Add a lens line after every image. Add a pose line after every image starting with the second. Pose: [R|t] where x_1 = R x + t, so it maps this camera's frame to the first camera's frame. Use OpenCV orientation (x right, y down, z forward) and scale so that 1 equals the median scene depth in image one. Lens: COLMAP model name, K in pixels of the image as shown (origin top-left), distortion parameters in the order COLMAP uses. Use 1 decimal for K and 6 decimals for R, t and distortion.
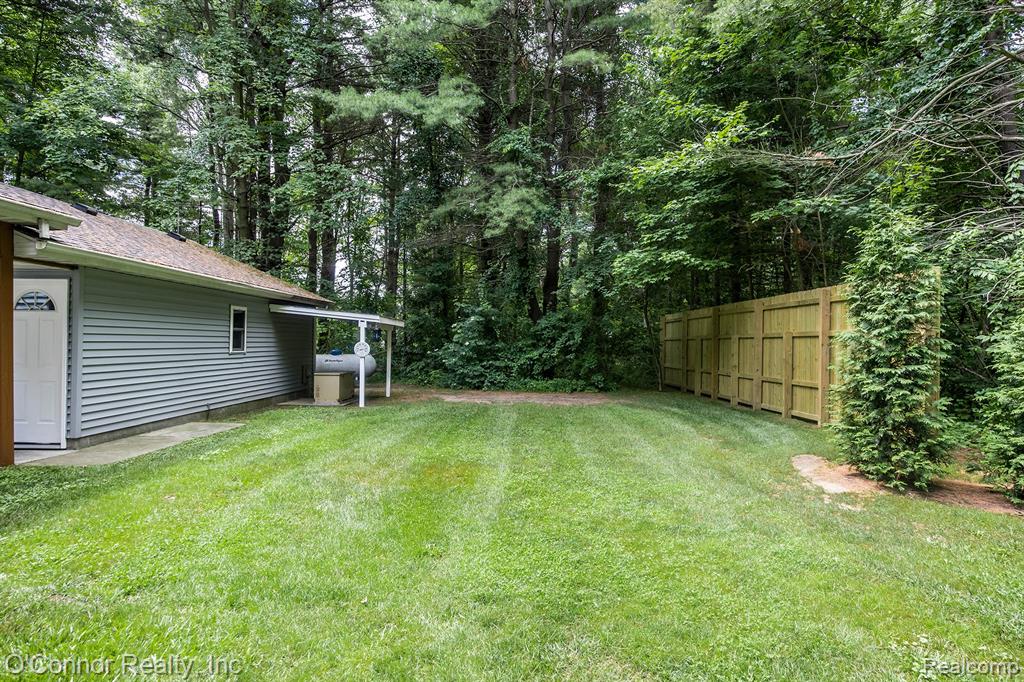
lens RADIAL K [[554.1, 0, 508.4], [0, 554.1, 342.3], [0, 0, 1]] dist [-0.008394, -0.000191]
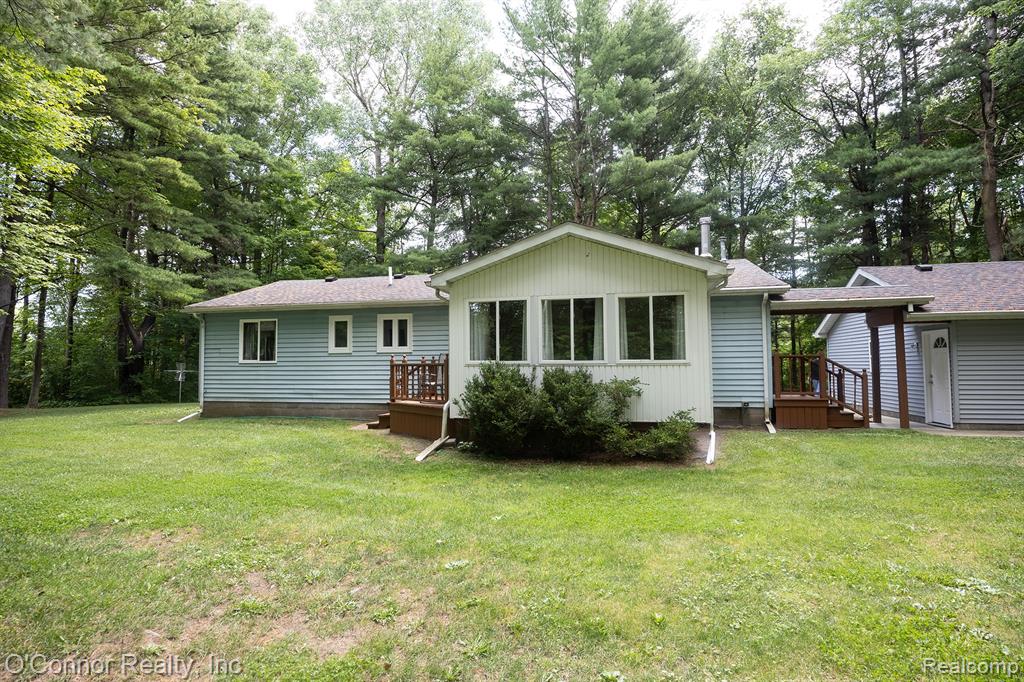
lens RADIAL K [[519.0, 0, 517.5], [0, 519.0, 340.5], [0, 0, 1]] dist [0.000165, -0.000211]
pose [[-0.185671, -0.060171, -0.980768, 0.672128], [0.003519, 0.998076, -0.061899, 0.011442], [0.982606, -0.014944, -0.185102, -0.011665]]
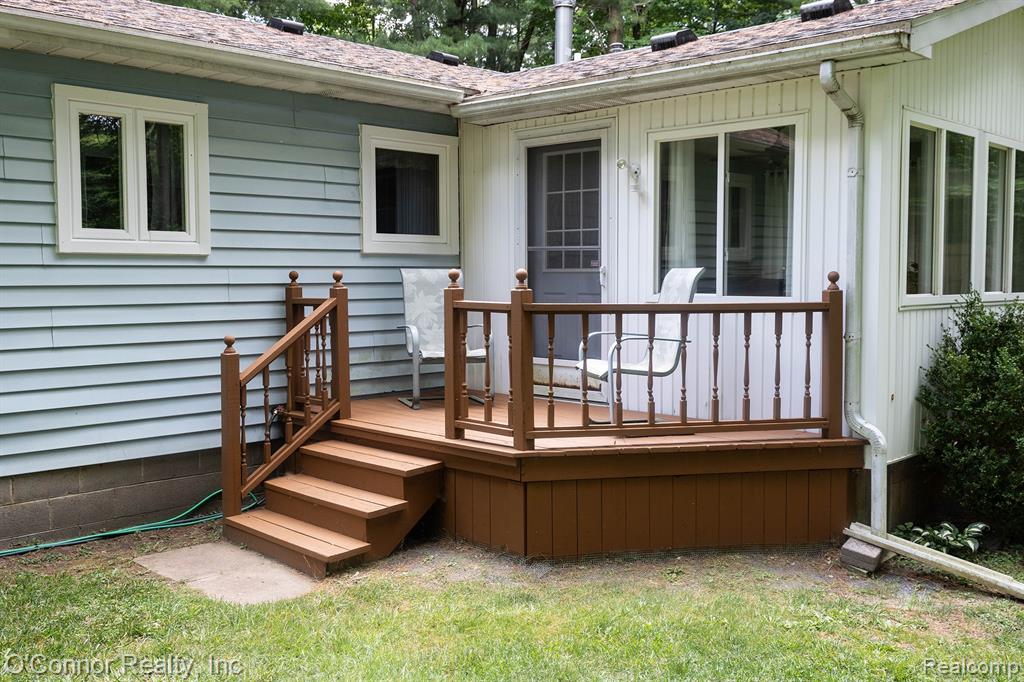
lens RADIAL K [[1006.3, 0, 507.6], [0, 1006.3, 339.7], [0, 0, 1]] dist [-0.022504, 0.000000]
pose [[0.741074, 0.030157, -0.670746, 0.016302], [0.011079, 0.998306, 0.057124, -0.021630], [0.671332, -0.049764, 0.739484, -0.894020]]
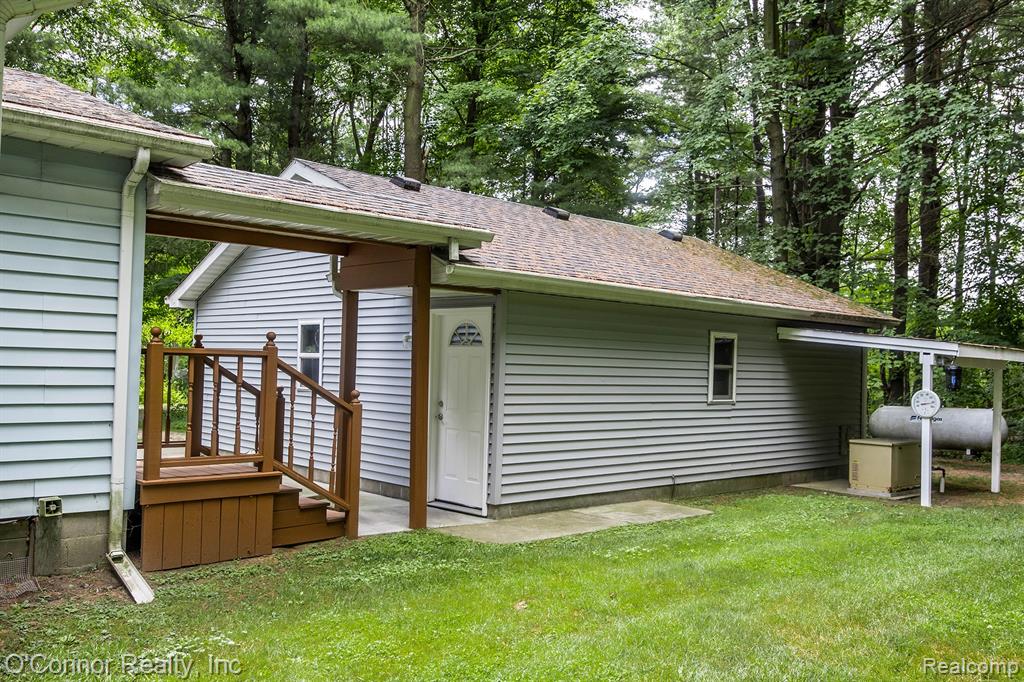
lens RADIAL K [[896.4, 0, 512.0], [0, 896.4, 341.9], [0, 0, 1]] dist [-0.013943, 0.023270]
pose [[0.706366, -0.013245, -0.707723, 0.100370], [-0.018586, 0.999133, -0.037249, -0.009038], [0.707603, 0.039465, 0.705507, 0.060267]]
